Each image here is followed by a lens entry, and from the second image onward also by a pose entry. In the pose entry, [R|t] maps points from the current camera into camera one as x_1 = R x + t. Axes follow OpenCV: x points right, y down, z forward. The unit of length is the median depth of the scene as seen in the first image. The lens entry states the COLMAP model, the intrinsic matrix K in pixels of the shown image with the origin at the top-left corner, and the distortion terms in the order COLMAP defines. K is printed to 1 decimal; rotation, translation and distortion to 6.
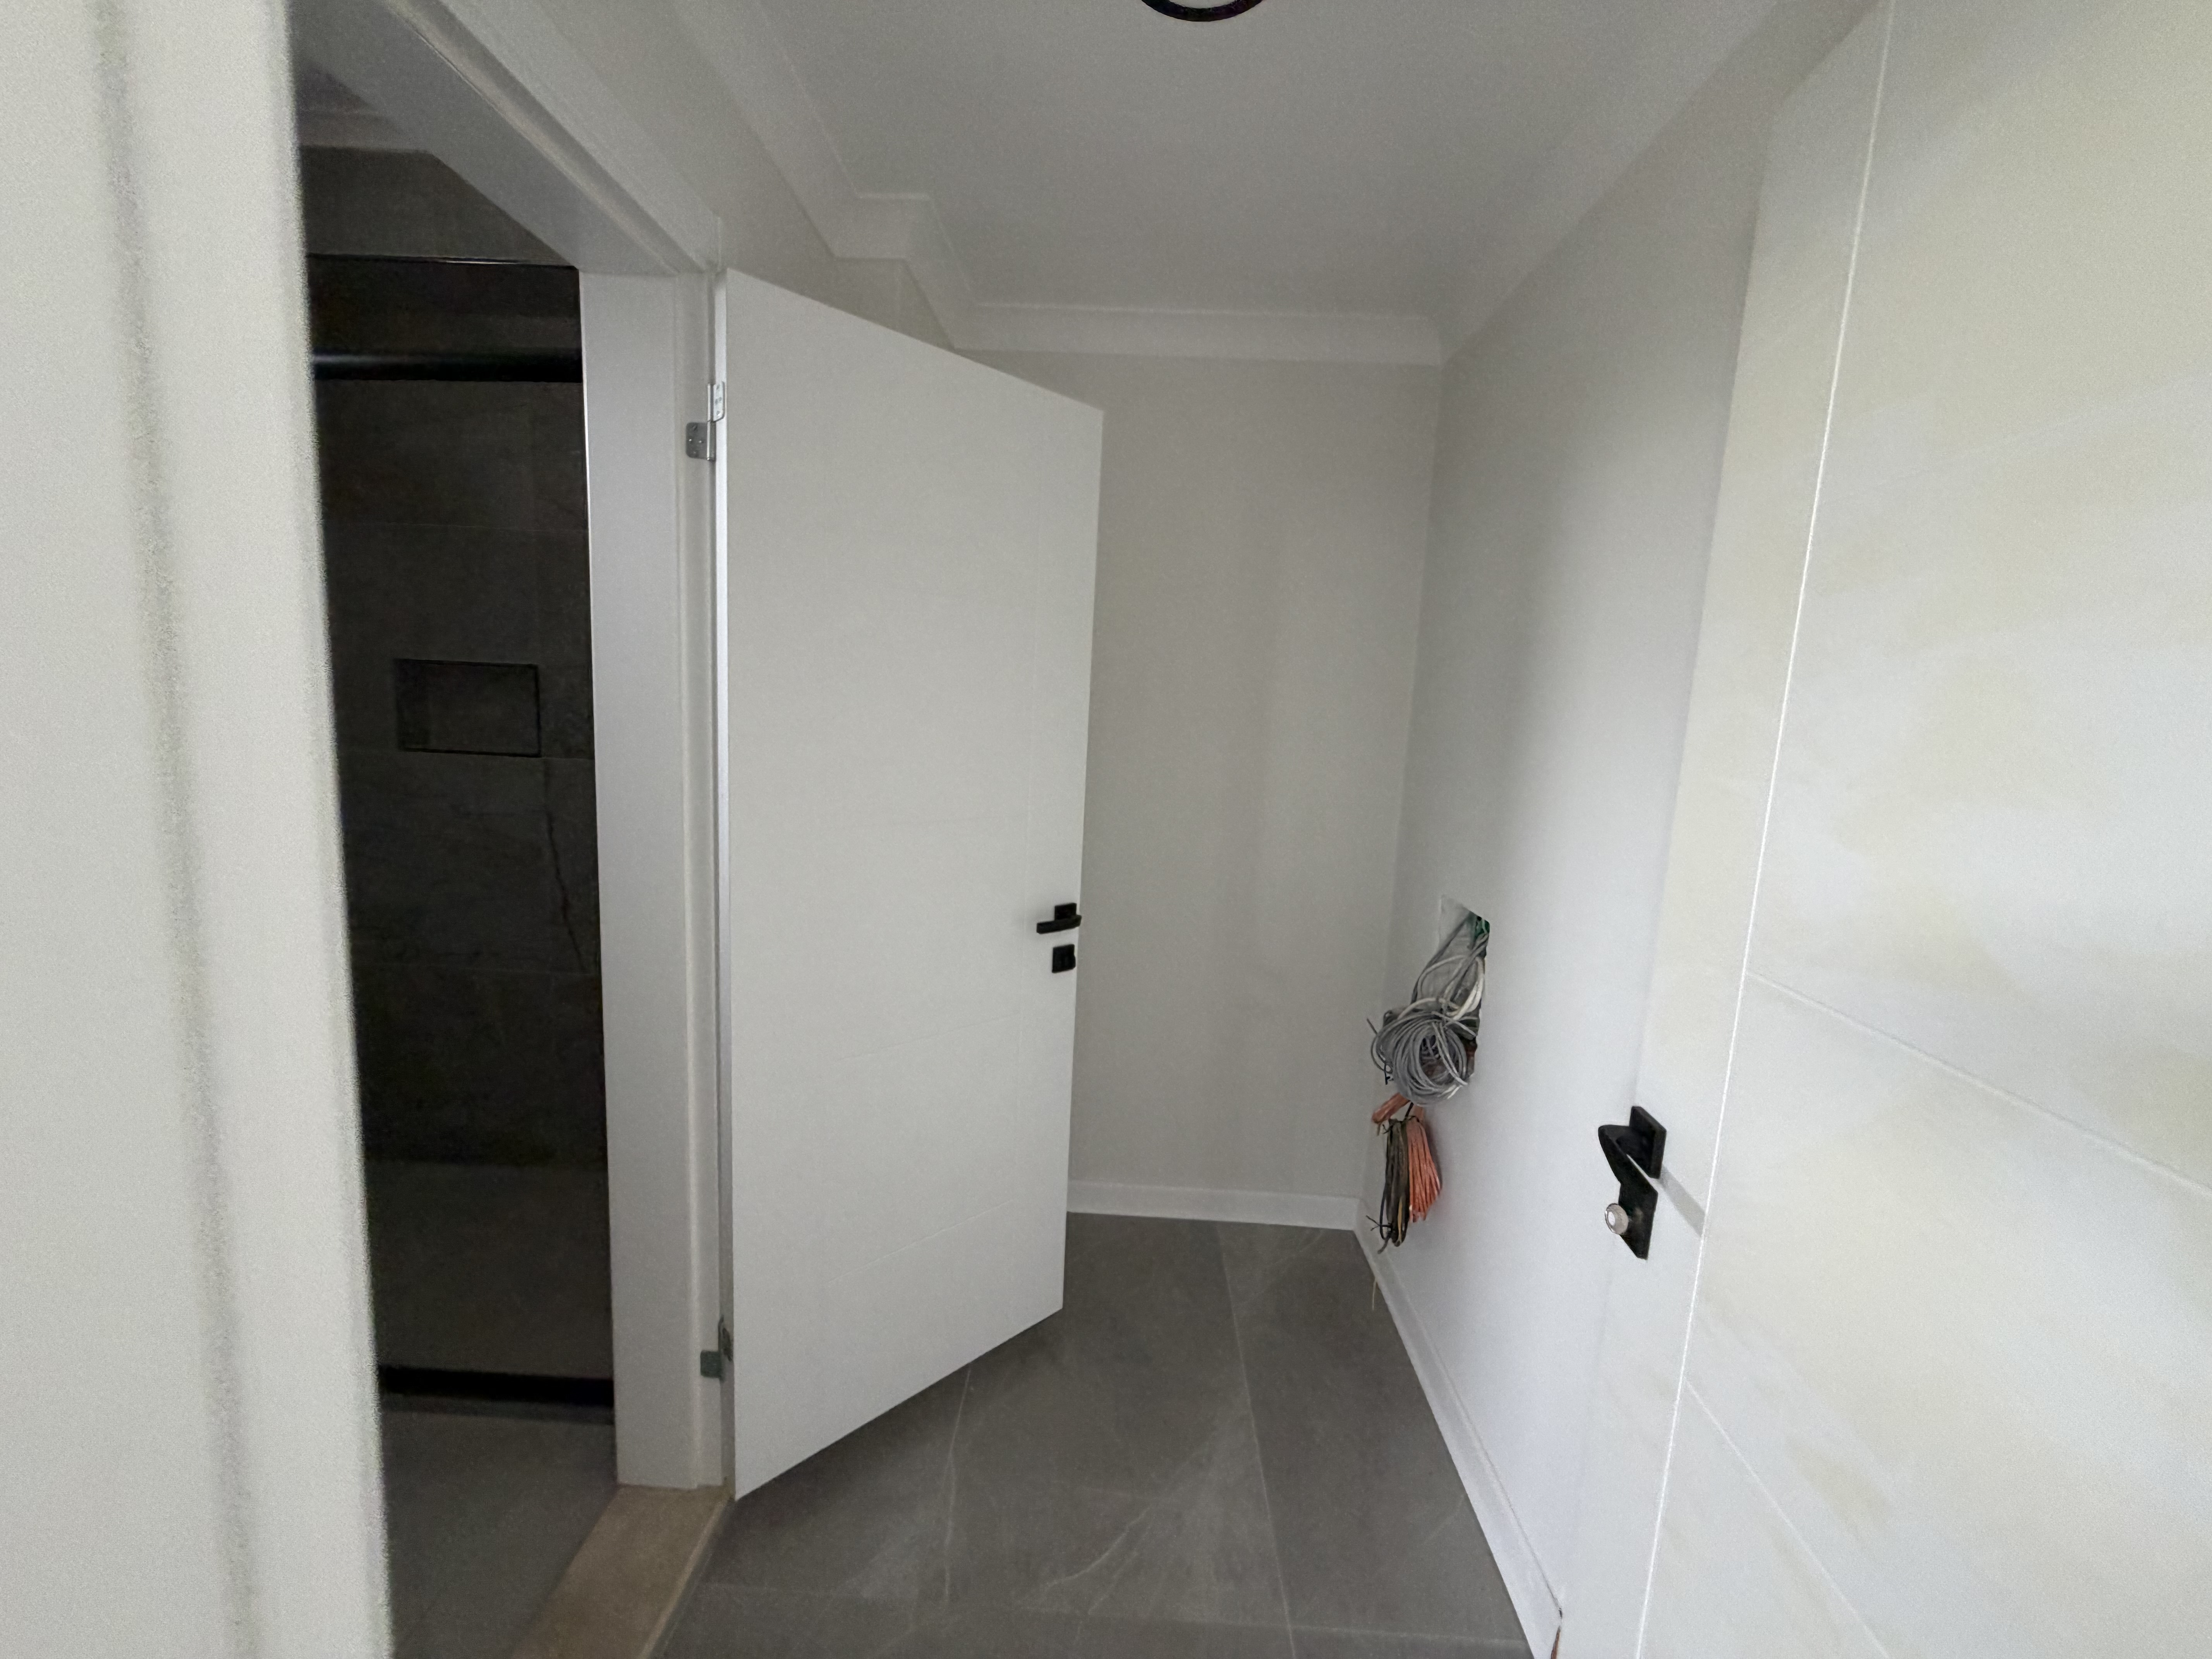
lens RADIAL K [[880.1, 0, 1098.7], [0, 880.1, 830.0], [0, 0, 1]] dist [0.000426, 0.000372]
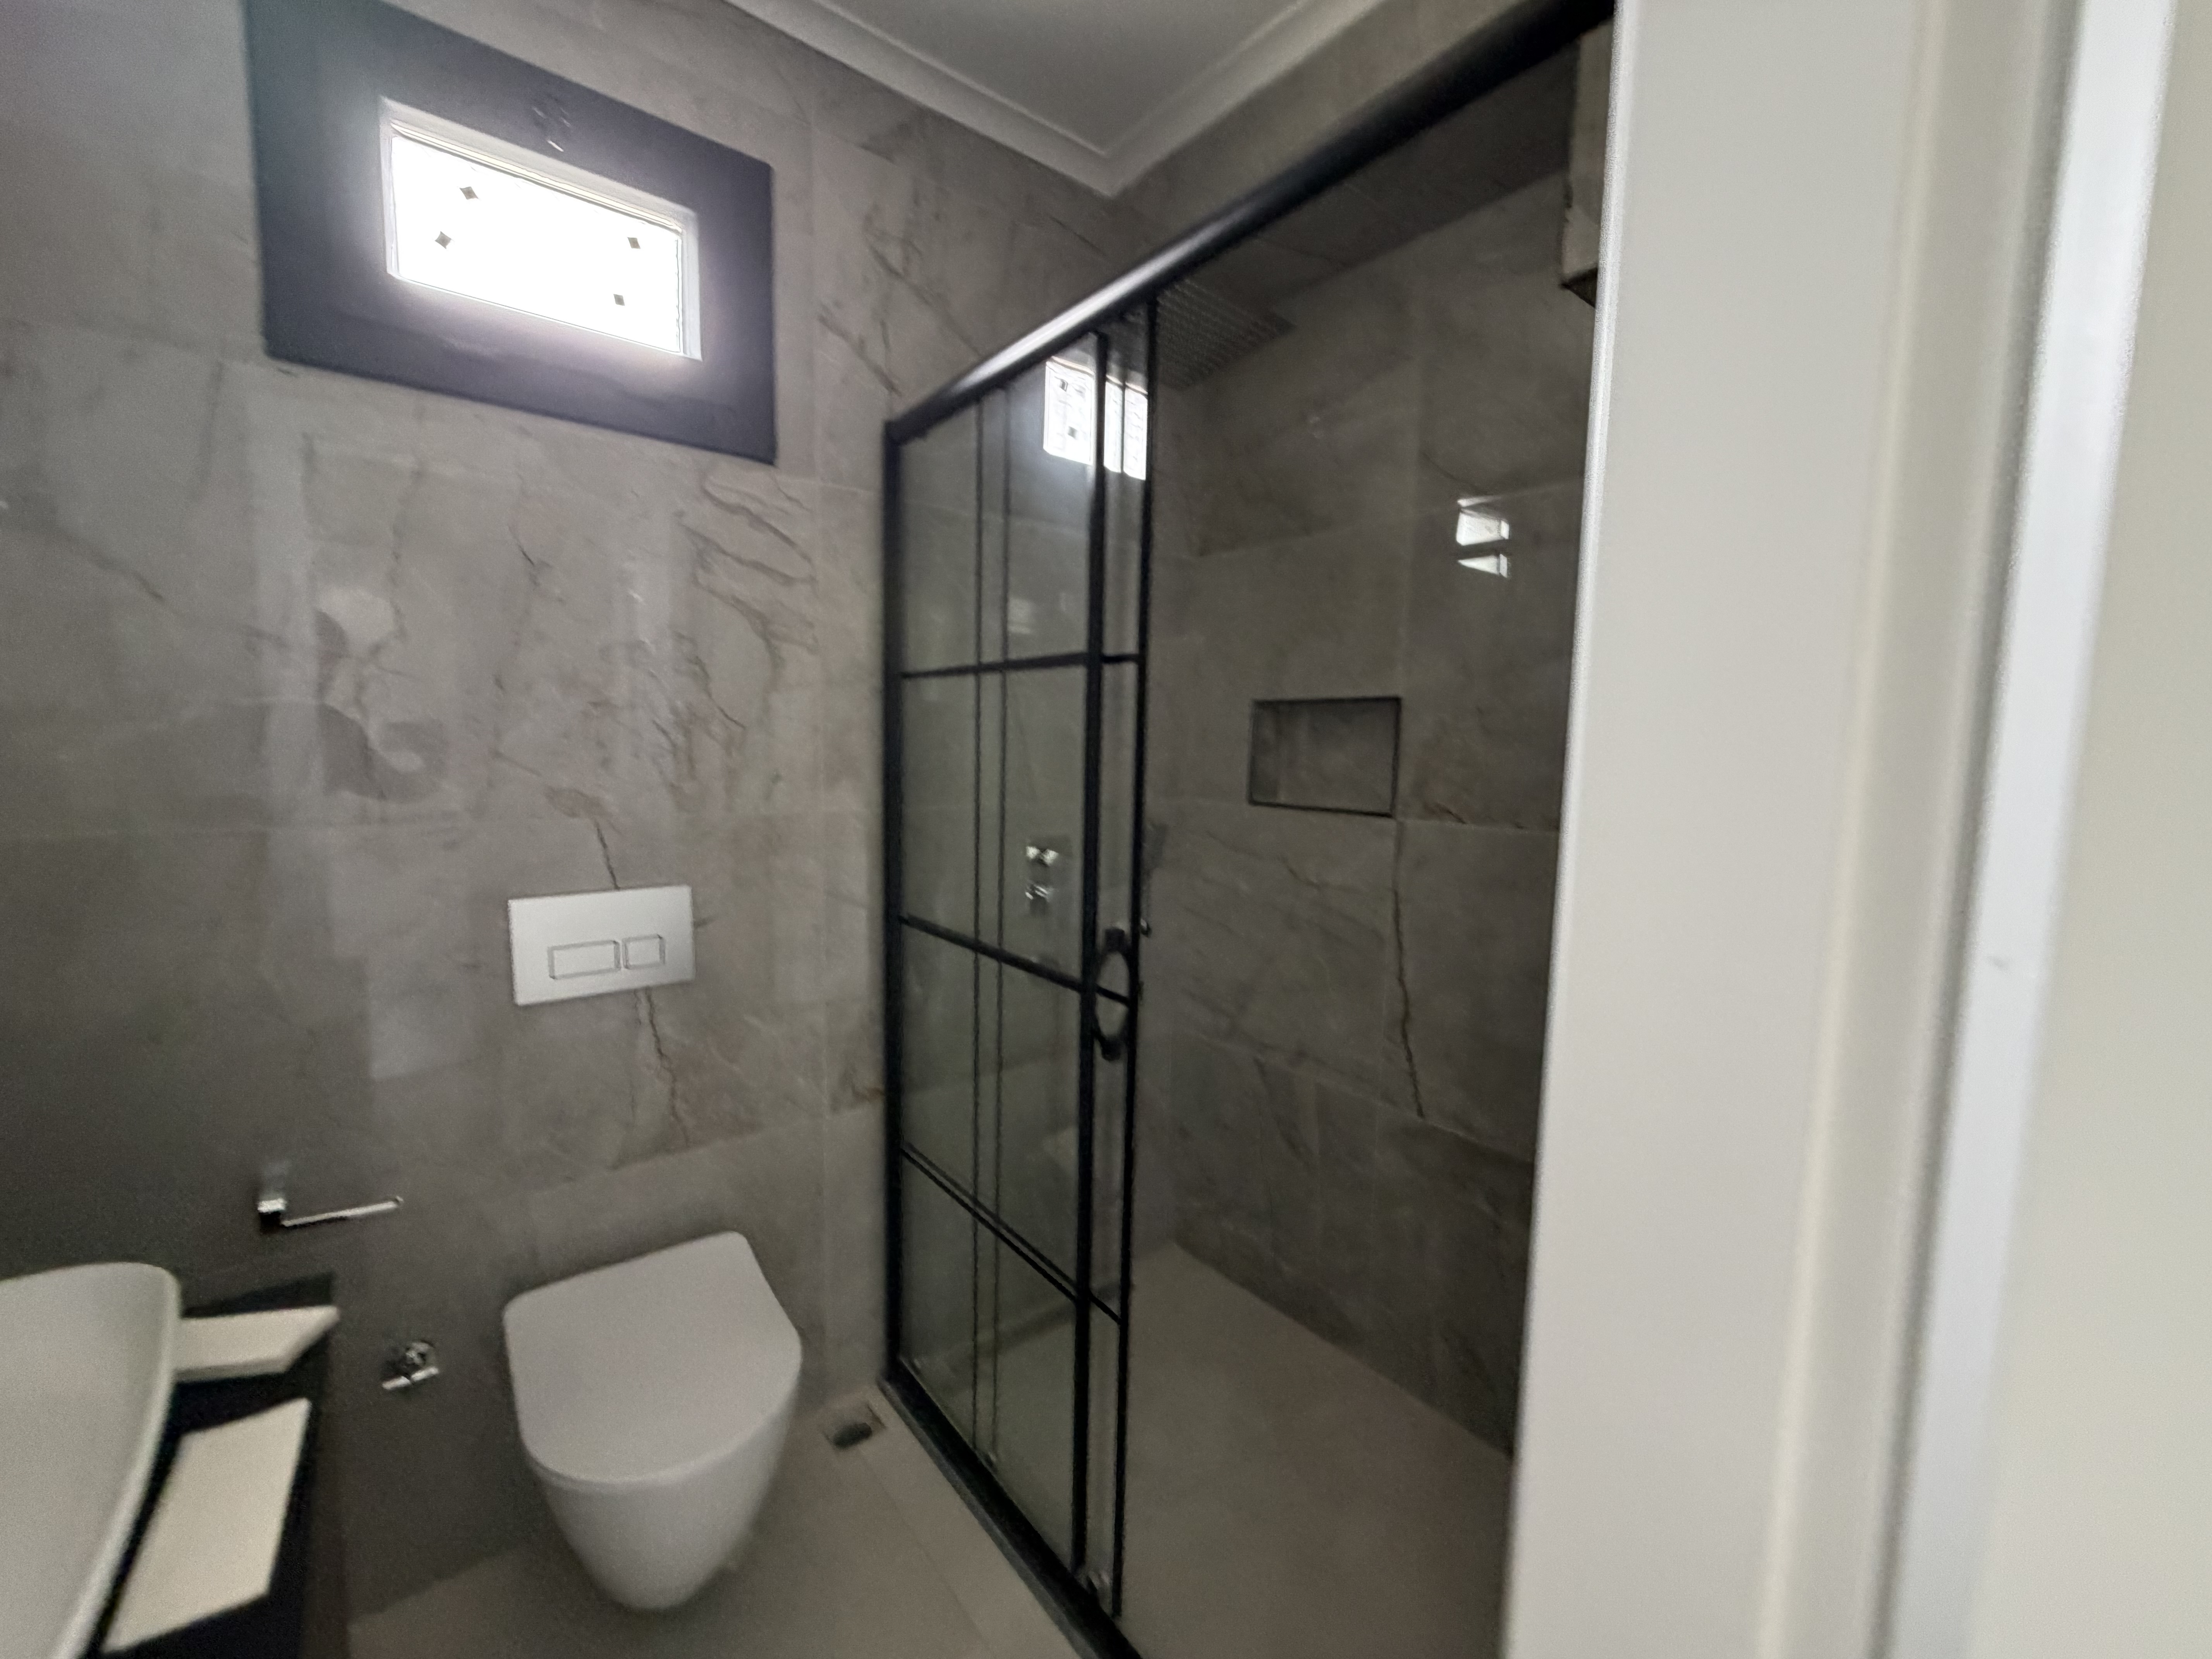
lens RADIAL K [[880.1, 0, 1098.7], [0, 880.1, 830.0], [0, 0, 1]] dist [0.000426, 0.000372]
pose [[0.635013, 0.037449, -0.771593, -0.218675], [-0.090777, 0.995522, -0.026391, -0.030042], [0.767150, 0.086801, 0.635568, 0.340052]]
